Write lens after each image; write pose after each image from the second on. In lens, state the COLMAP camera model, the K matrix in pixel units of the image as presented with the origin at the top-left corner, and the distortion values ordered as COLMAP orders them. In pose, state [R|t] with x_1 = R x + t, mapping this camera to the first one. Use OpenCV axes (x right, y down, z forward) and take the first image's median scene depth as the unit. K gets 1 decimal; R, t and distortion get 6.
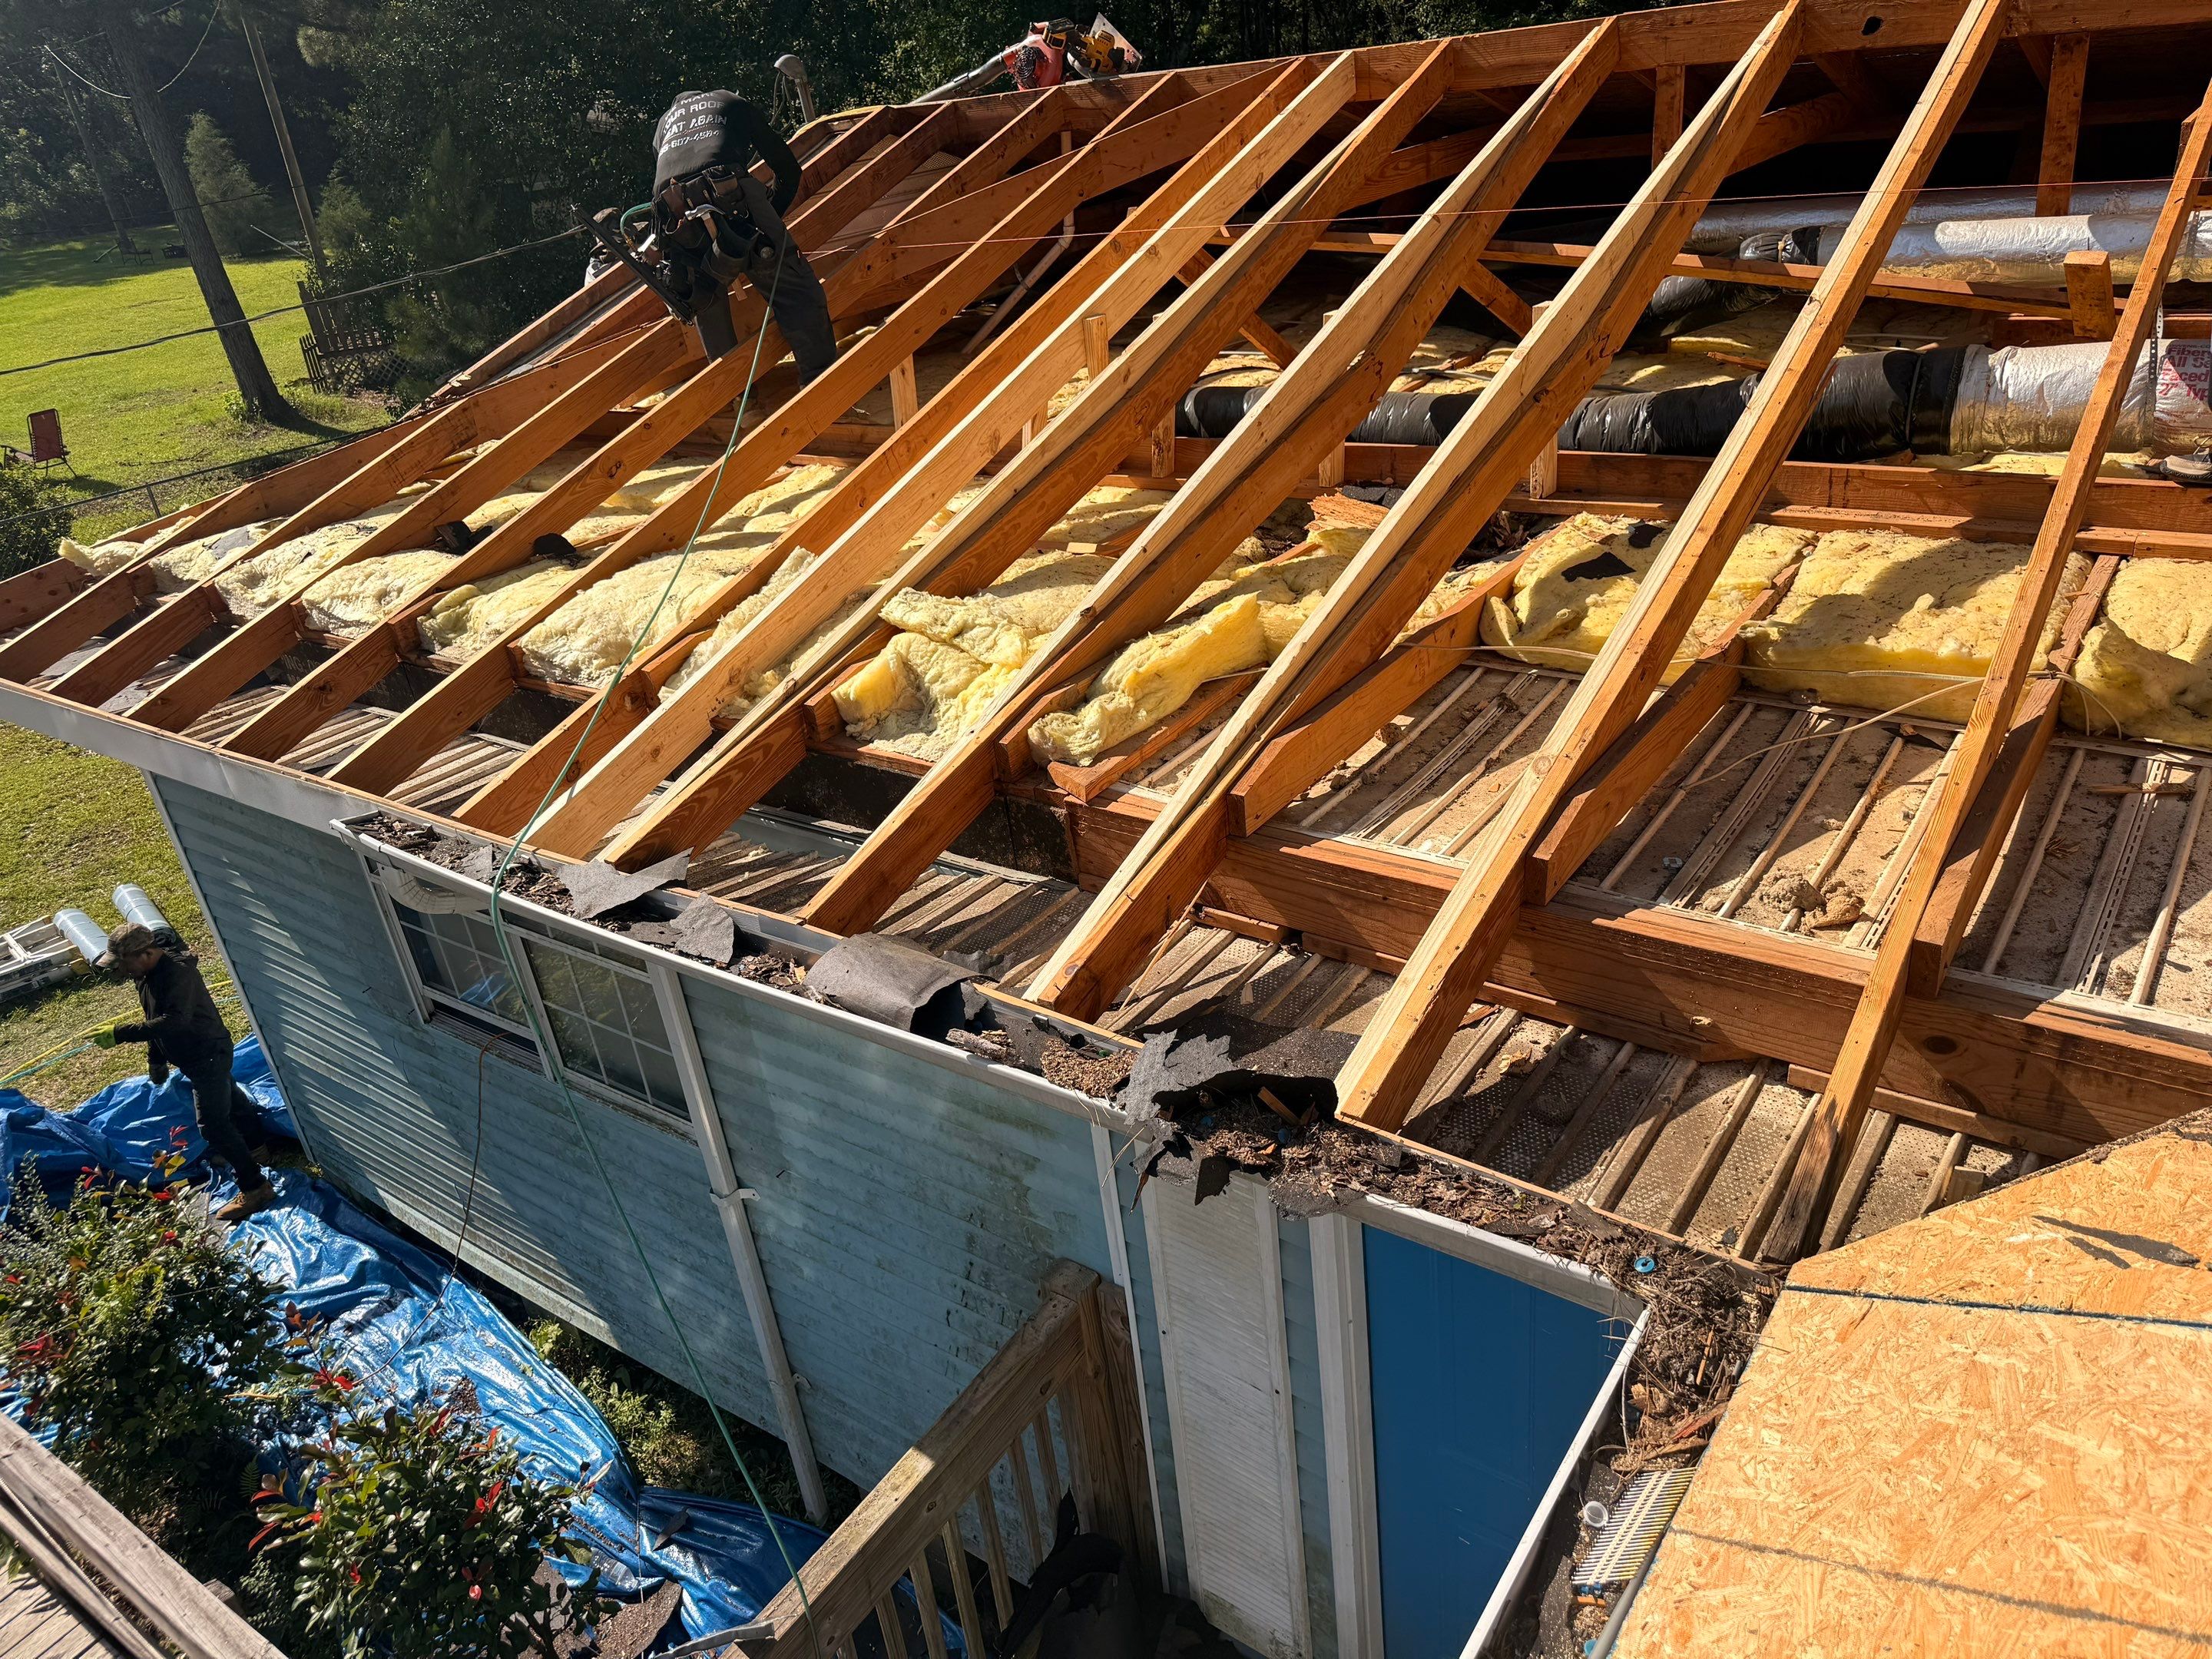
lens RADIAL K [[1529.0, 0, 1106.0], [0, 1529.0, 829.5], [0, 0, 1]] dist [-0.001491, -0.016464]
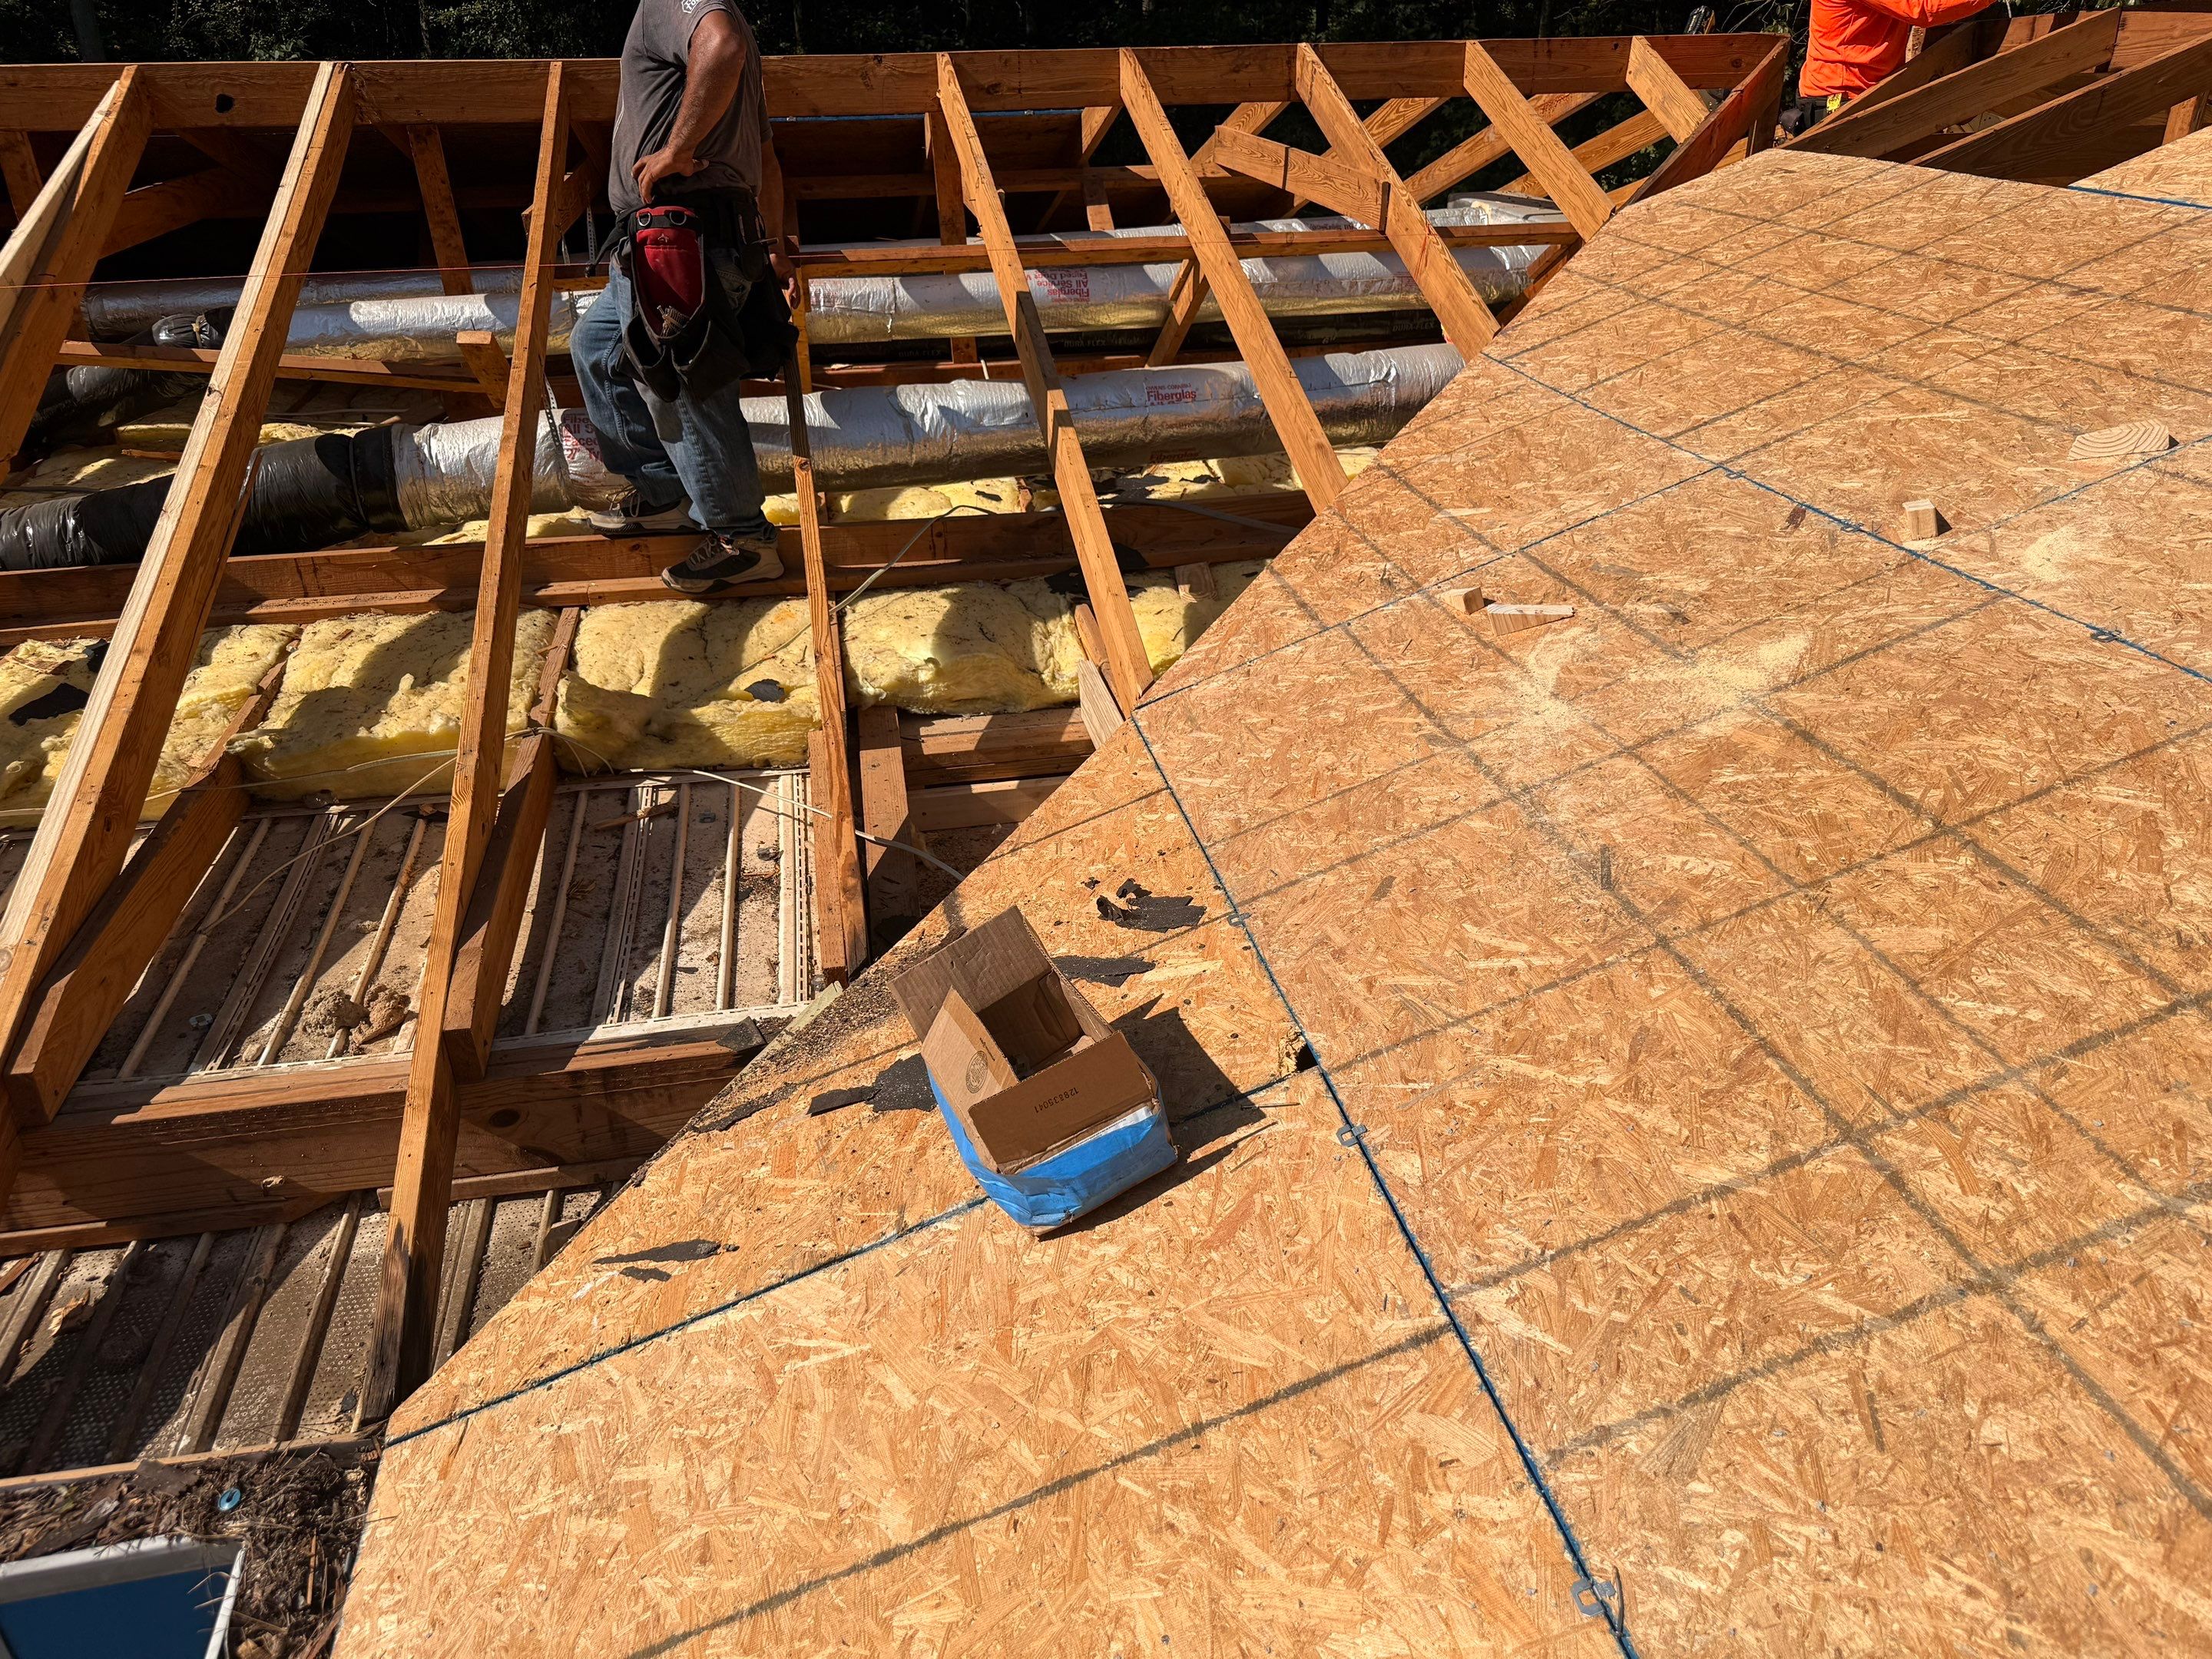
lens RADIAL K [[1529.0, 0, 1106.0], [0, 1529.0, 829.5], [0, 0, 1]] dist [-0.001491, -0.016464]
pose [[0.660637, -0.247714, 0.708658, 0.111586], [0.271861, 0.958859, 0.081734, -0.014309], [-0.699750, 0.138660, 0.700802, -0.016825]]
